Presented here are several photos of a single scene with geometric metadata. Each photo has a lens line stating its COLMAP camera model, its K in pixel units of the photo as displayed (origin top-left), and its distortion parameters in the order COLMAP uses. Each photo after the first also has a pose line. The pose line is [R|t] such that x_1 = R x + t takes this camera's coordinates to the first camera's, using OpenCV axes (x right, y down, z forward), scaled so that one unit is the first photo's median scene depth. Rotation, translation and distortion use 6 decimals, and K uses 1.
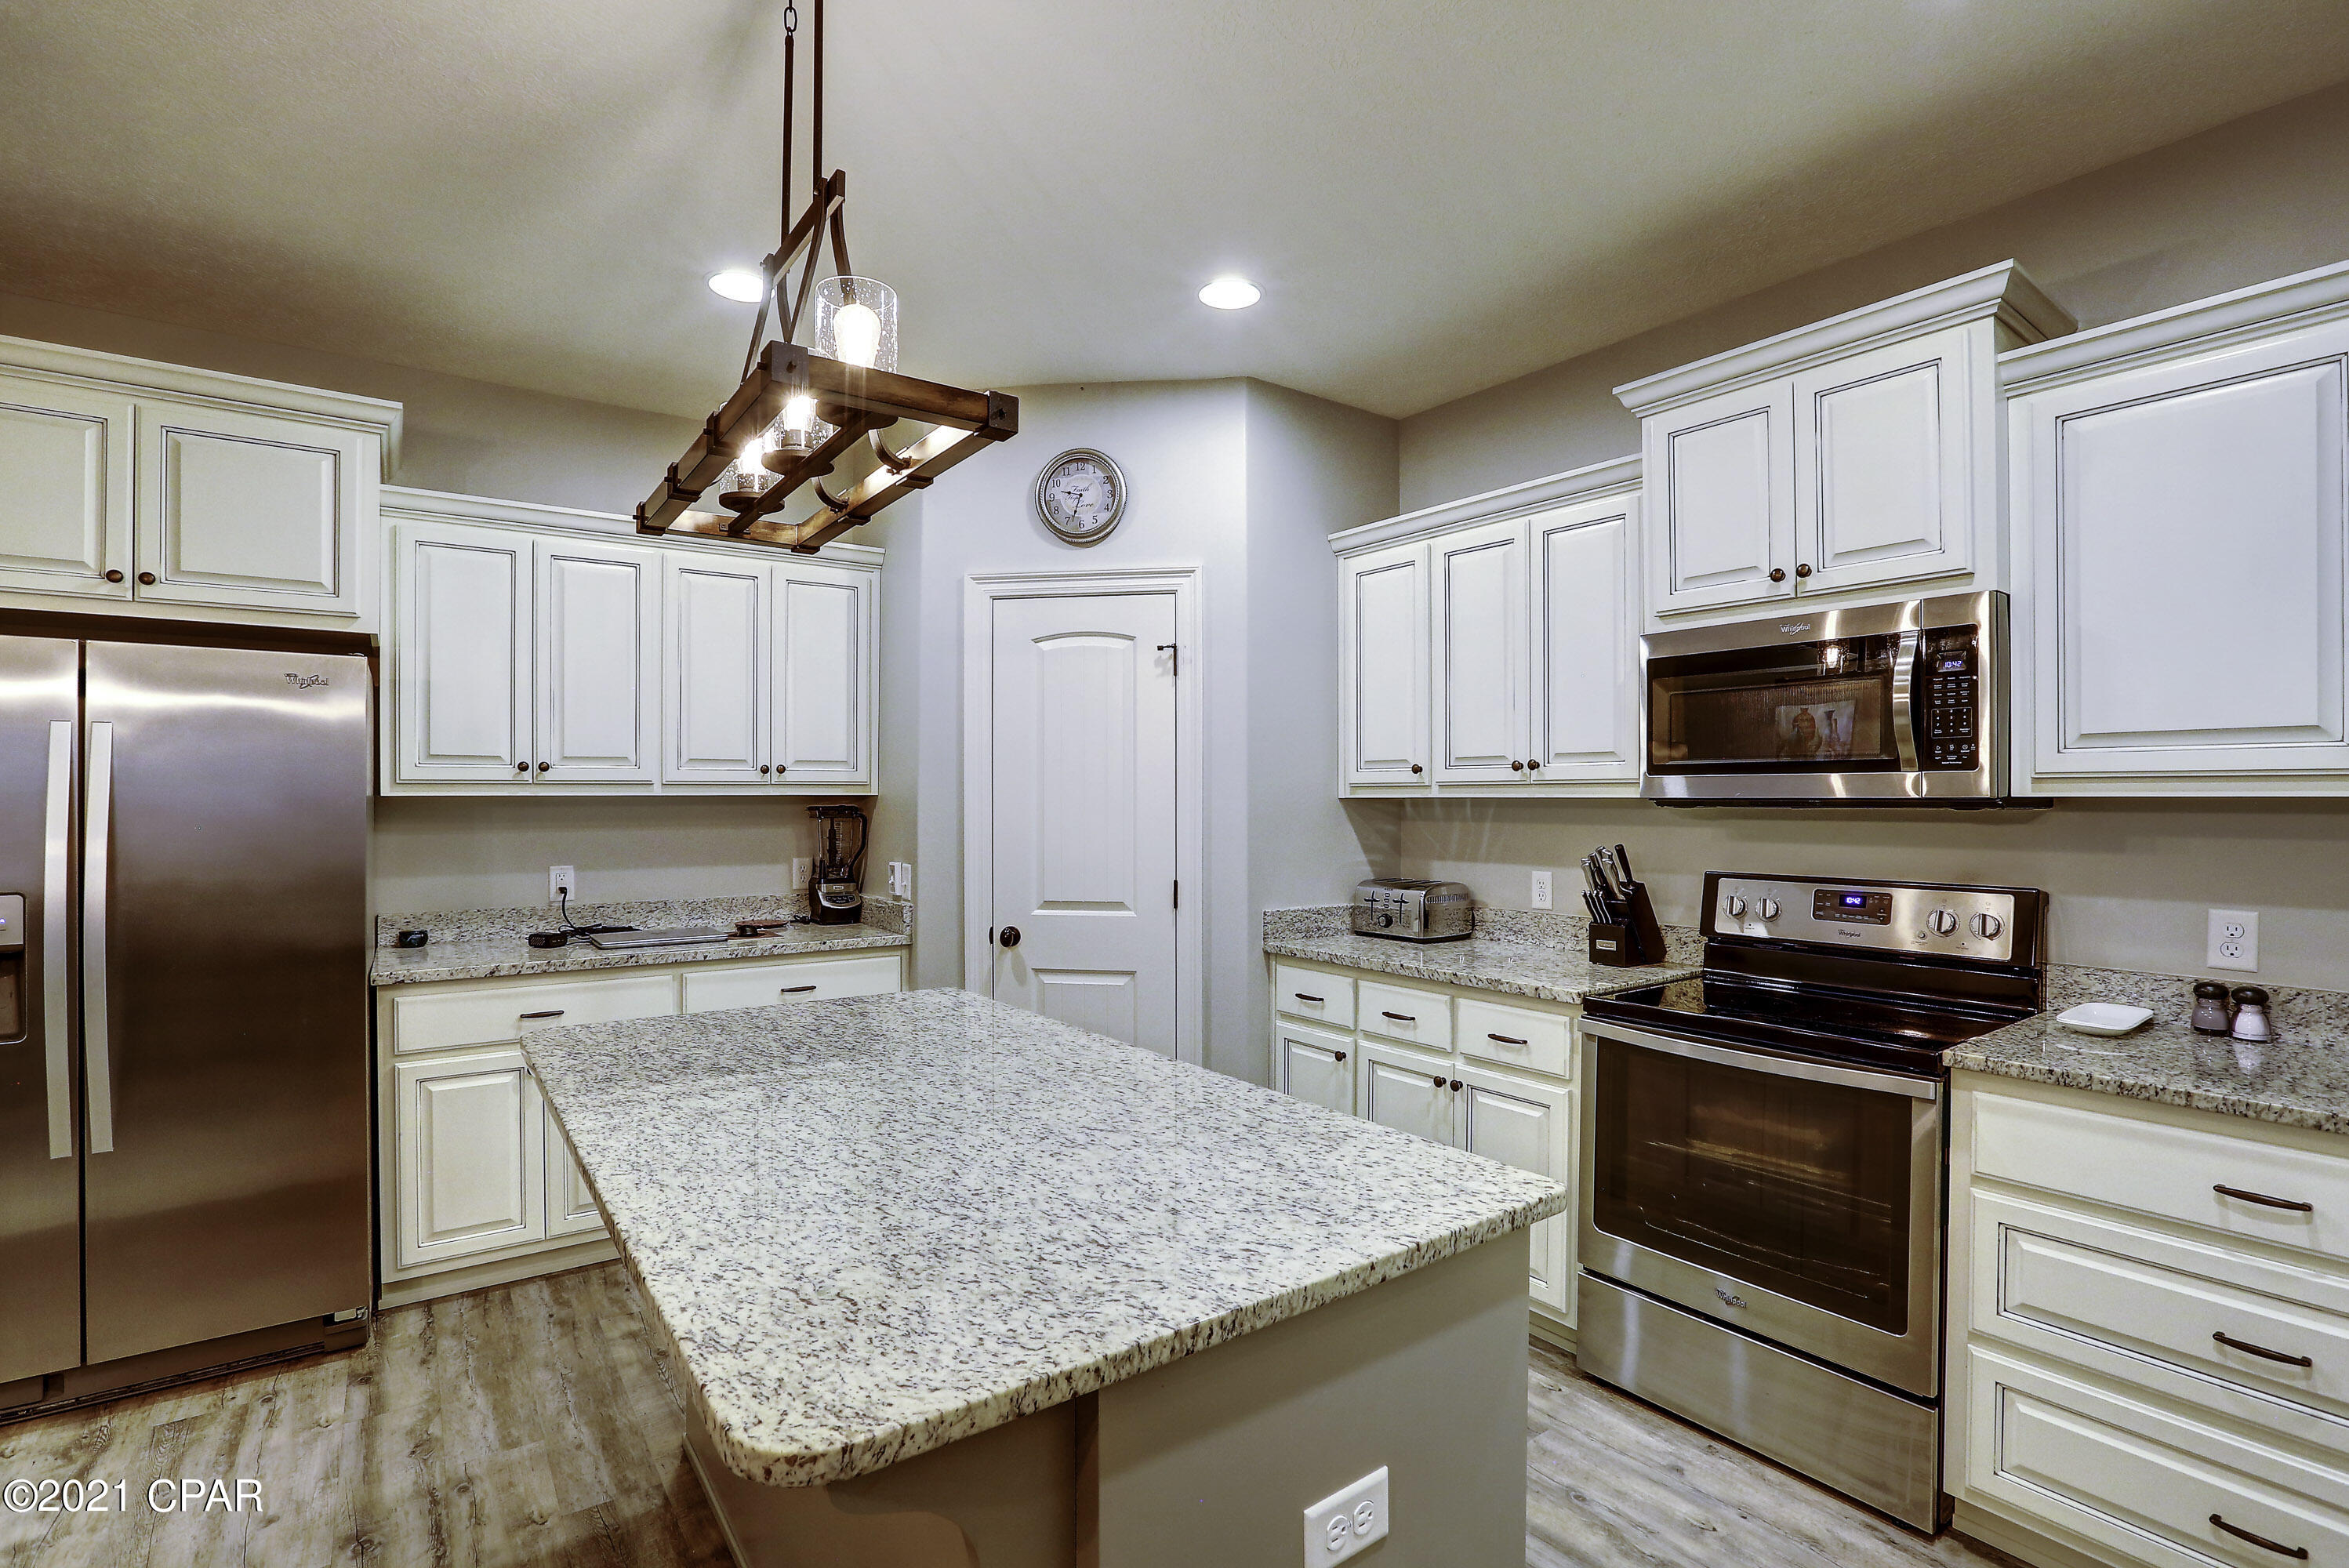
lens RADIAL K [[1075.7, 0, 1155.8], [0, 1075.7, 801.8], [0, 0, 1]] dist [-0.046903, 0.016629]
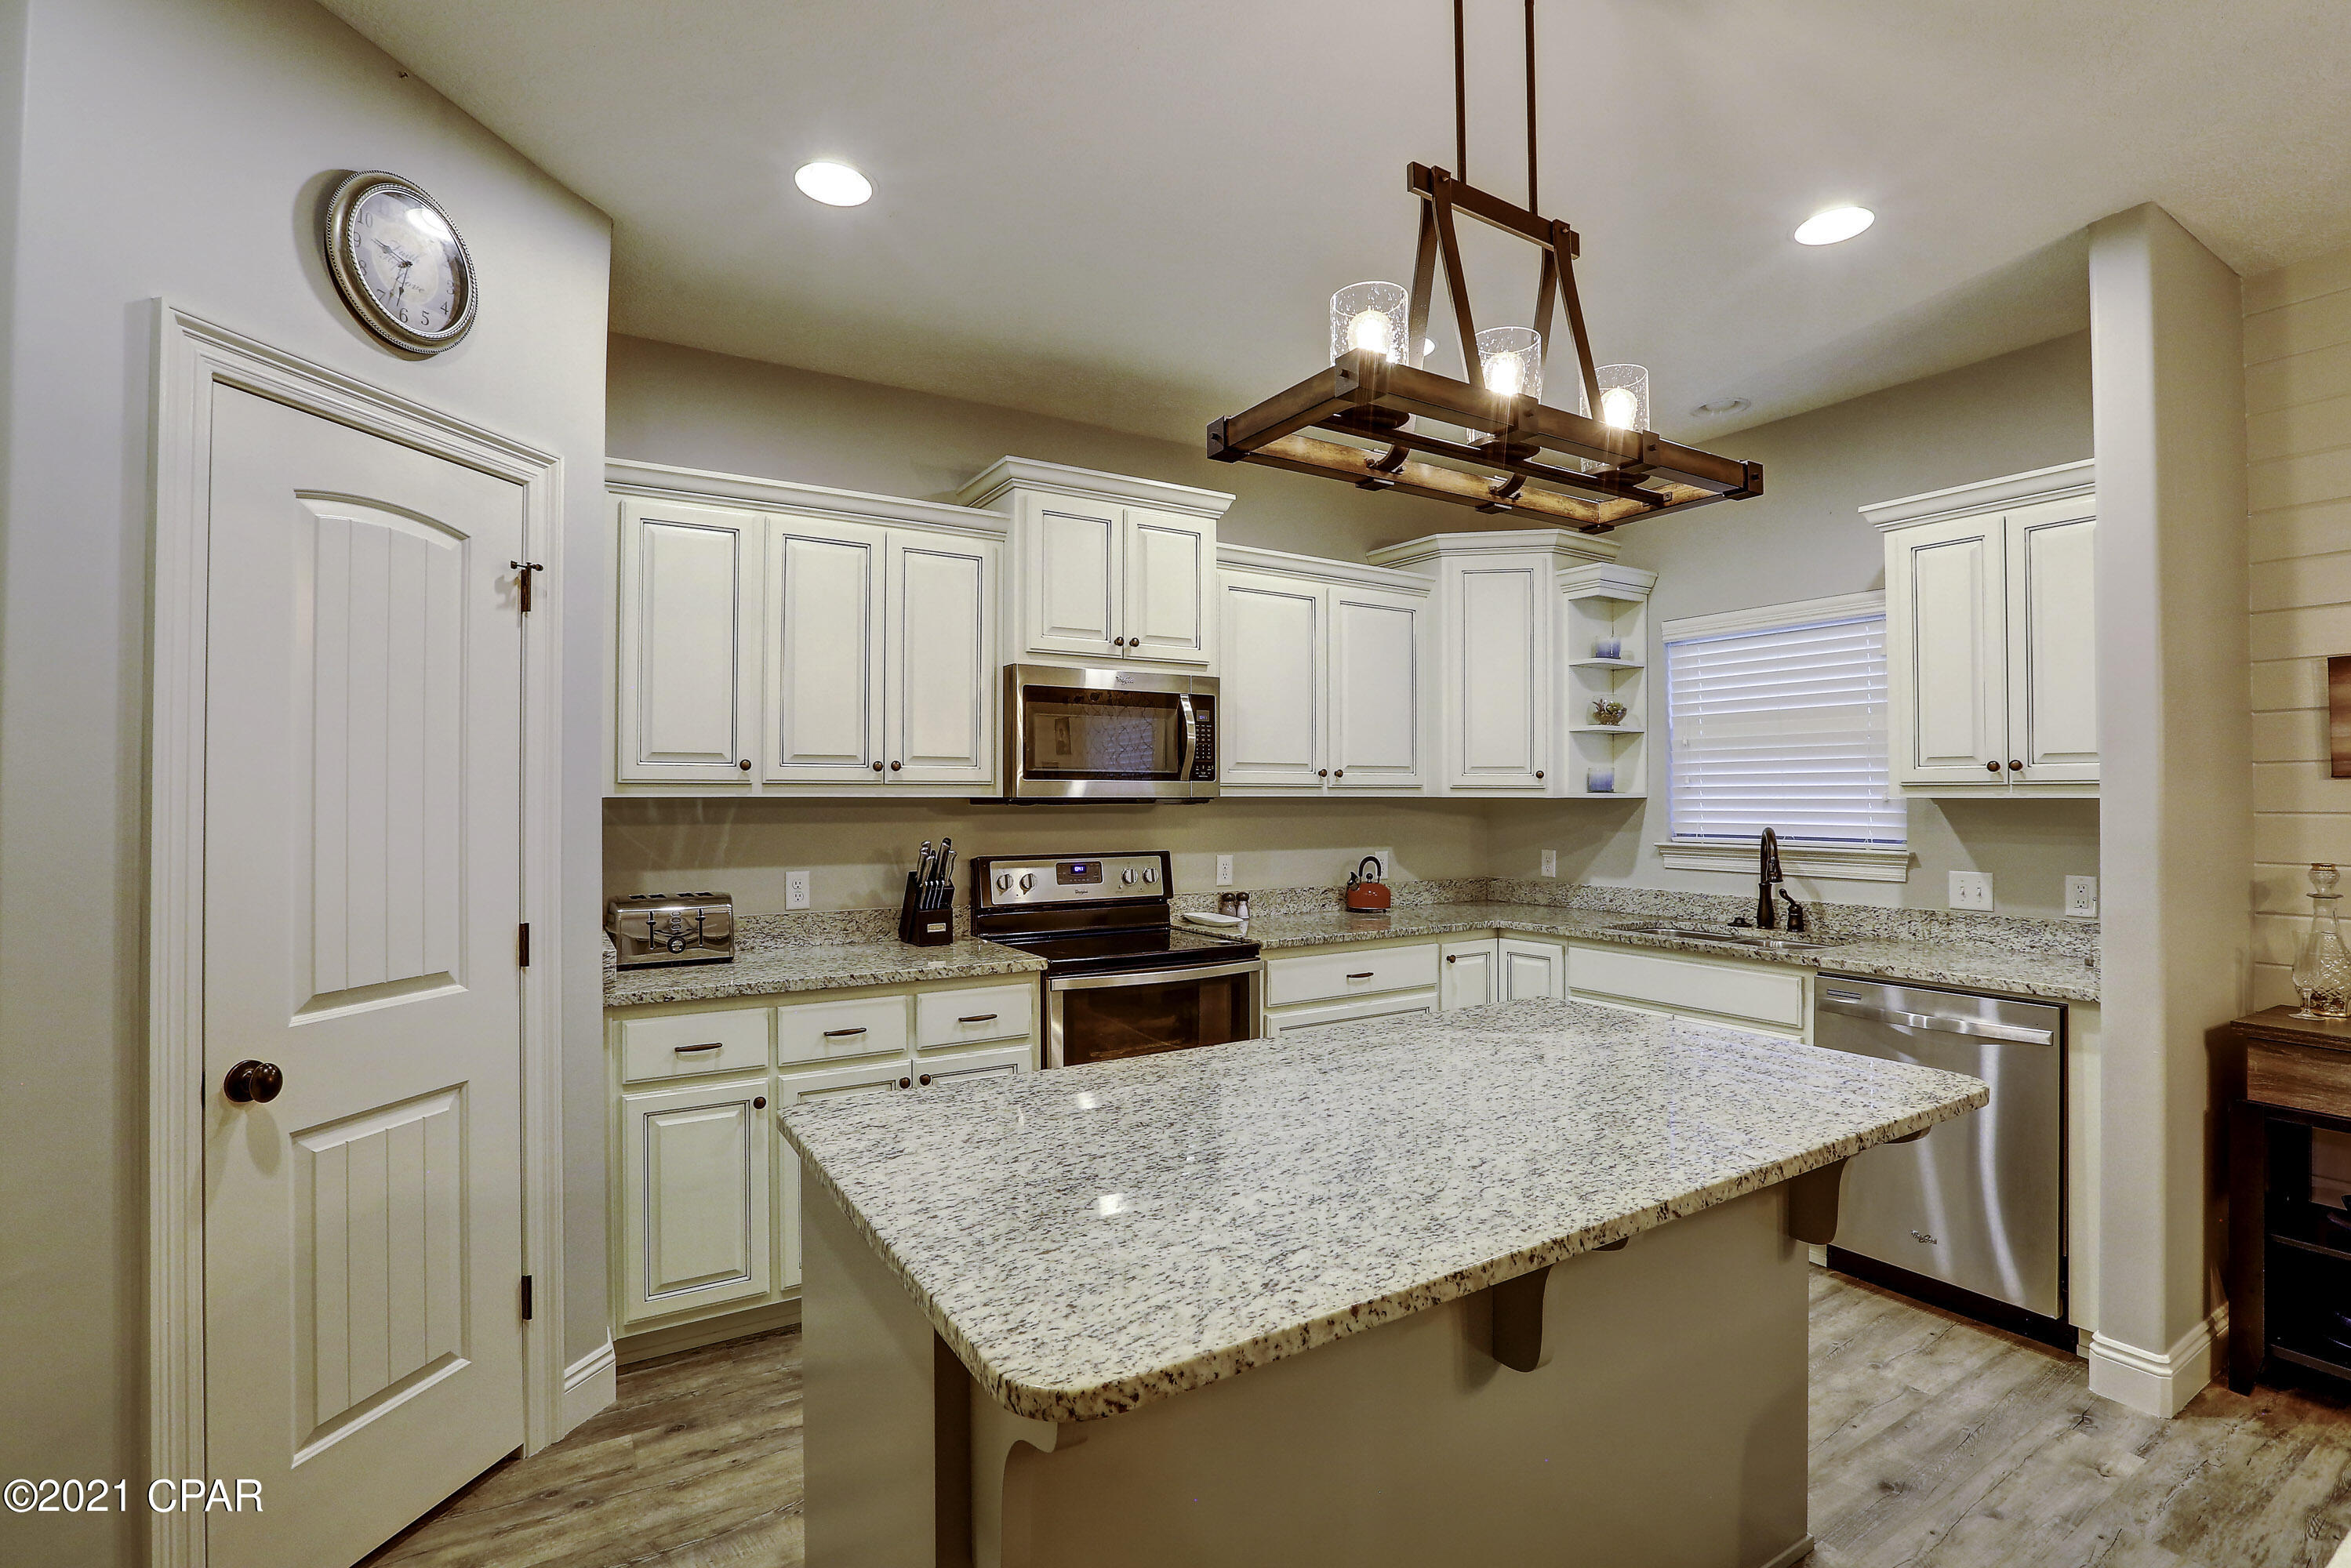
lens RADIAL K [[1076.5, 0, 1191.8], [0, 1076.5, 783.1], [0, 0, 1]] dist [-0.046903, 0.016629]
pose [[0.064739, 0.012099, 0.997829, -0.714472], [0.001042, 0.999925, -0.012192, -0.005239], [-0.997902, 0.001829, 0.064721, 0.660090]]
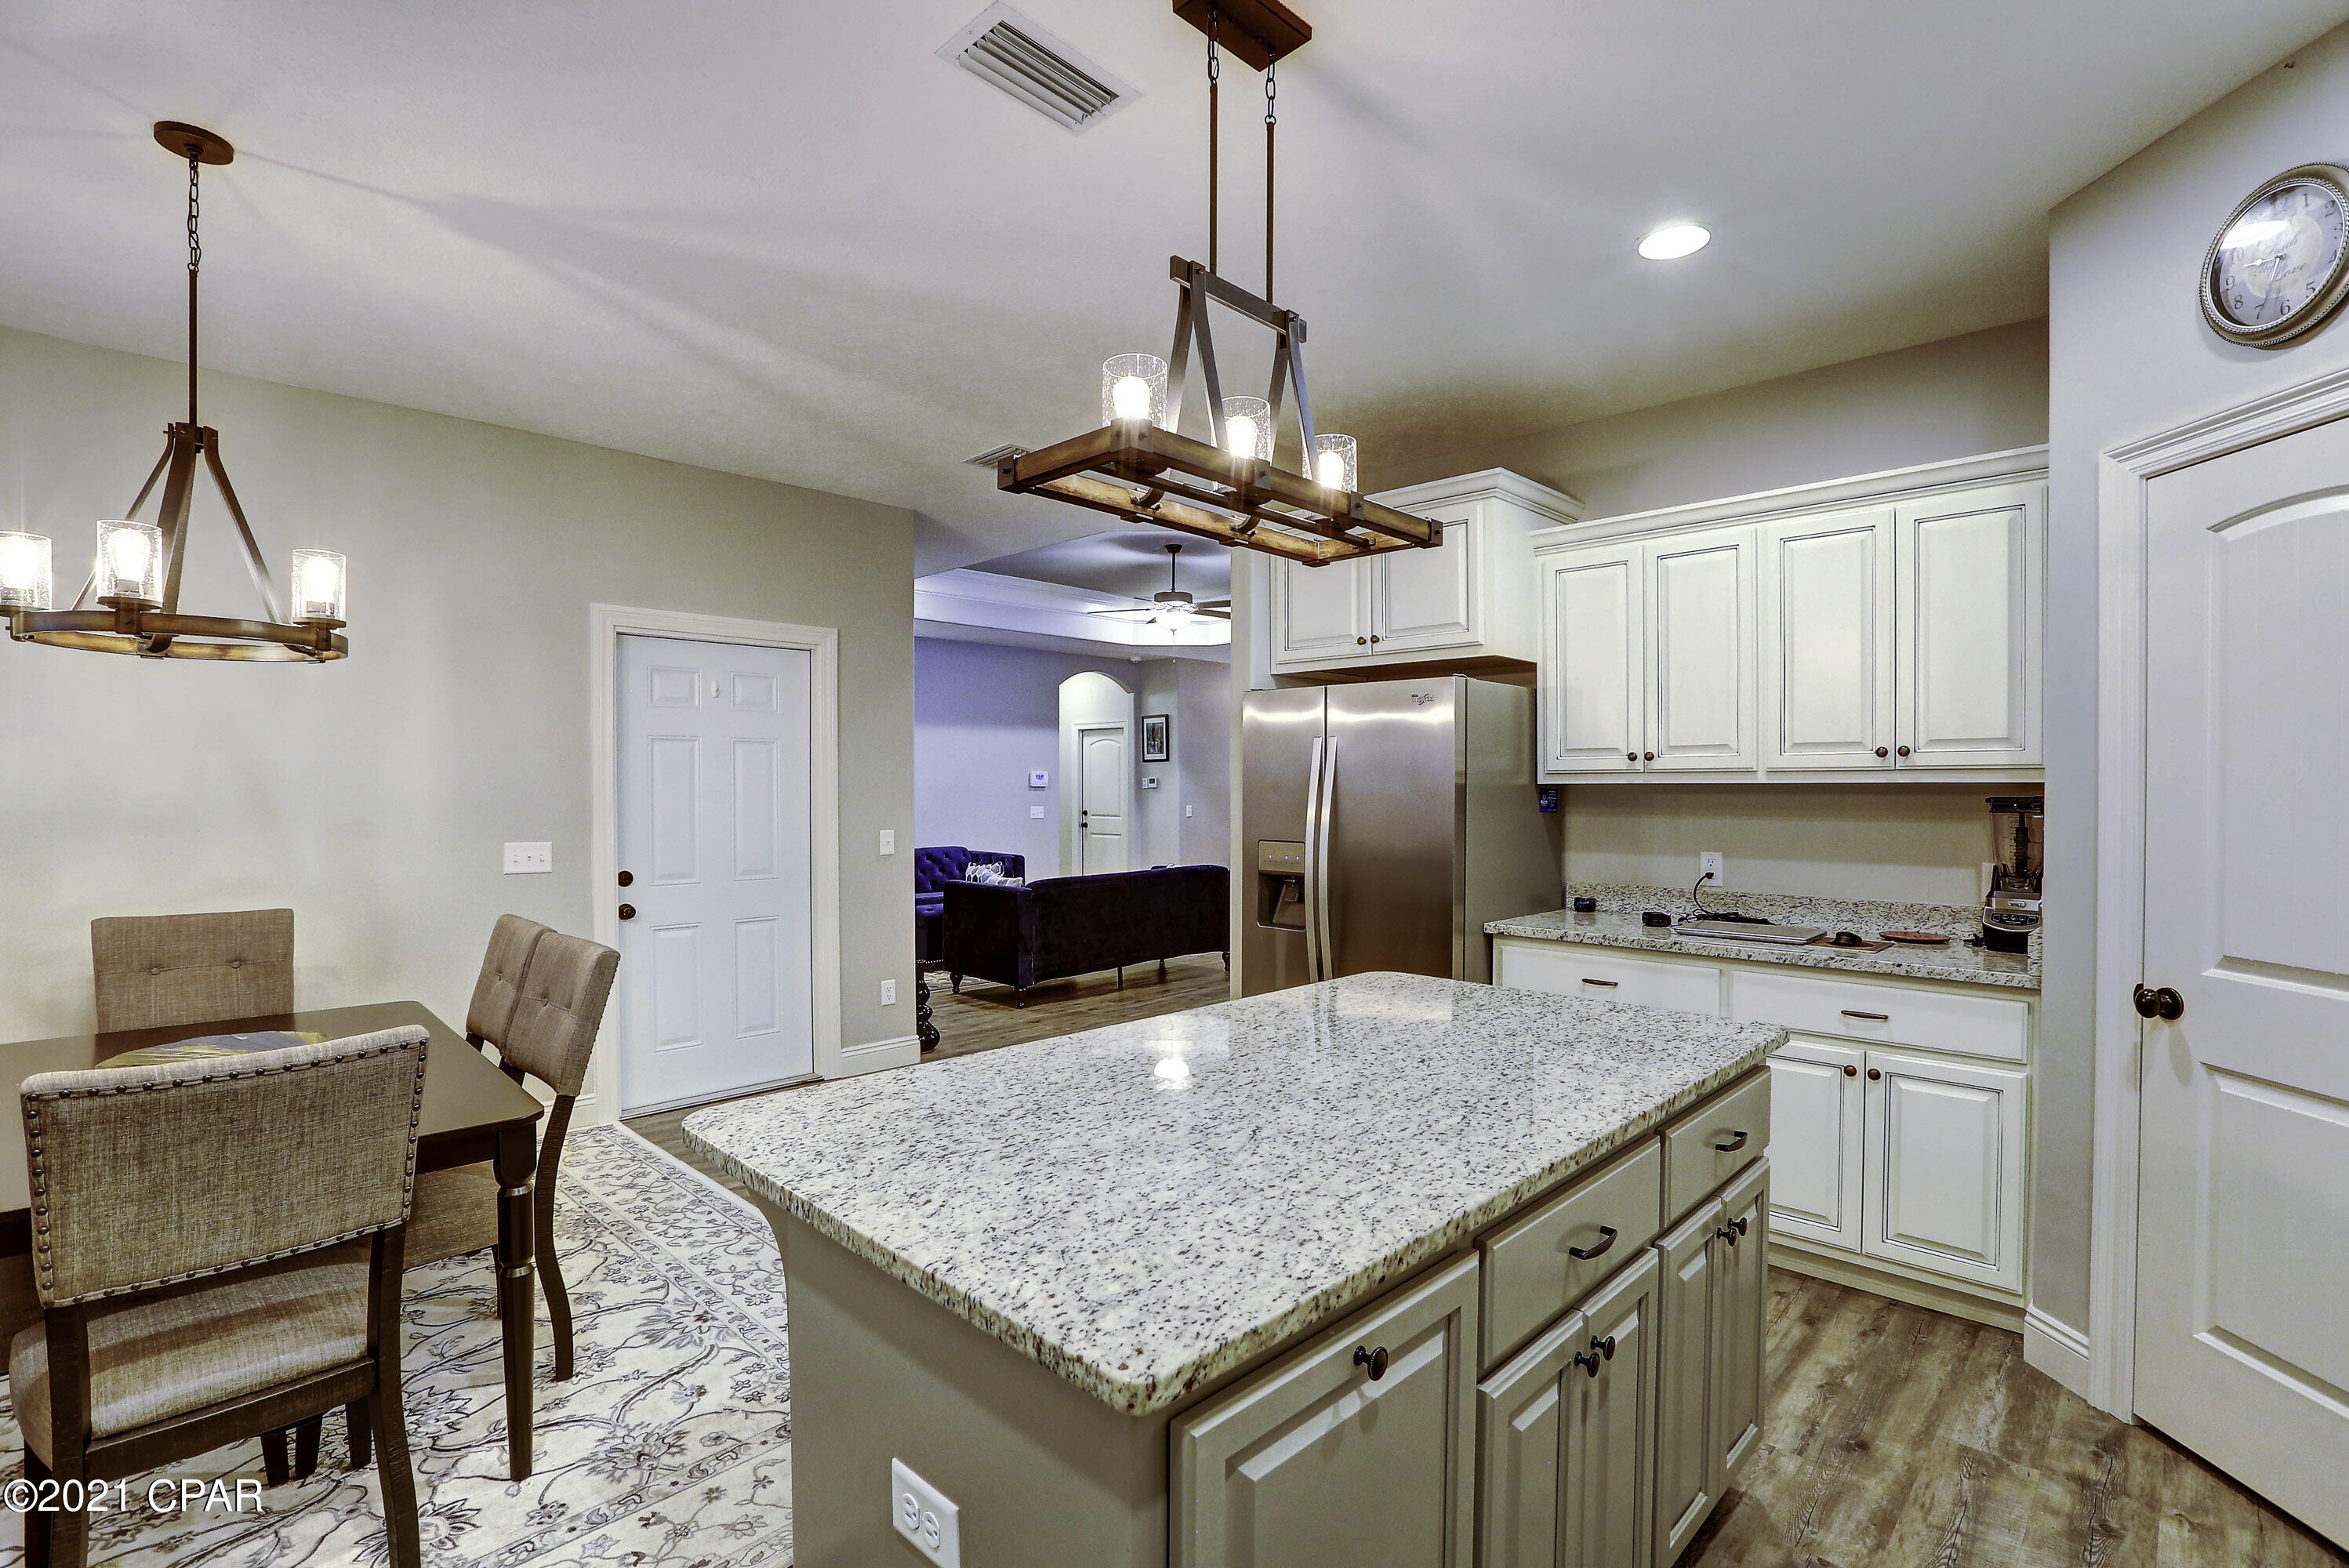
lens RADIAL K [[1075.7, 0, 1205.2], [0, 1075.7, 800.0], [0, 0, 1]] dist [-0.046903, 0.016629]
pose [[0.188141, 0.011819, -0.982071, 0.443287], [-0.004033, 0.999928, 0.011261, 0.000464], [0.982134, 0.001842, 0.188176, 0.399112]]
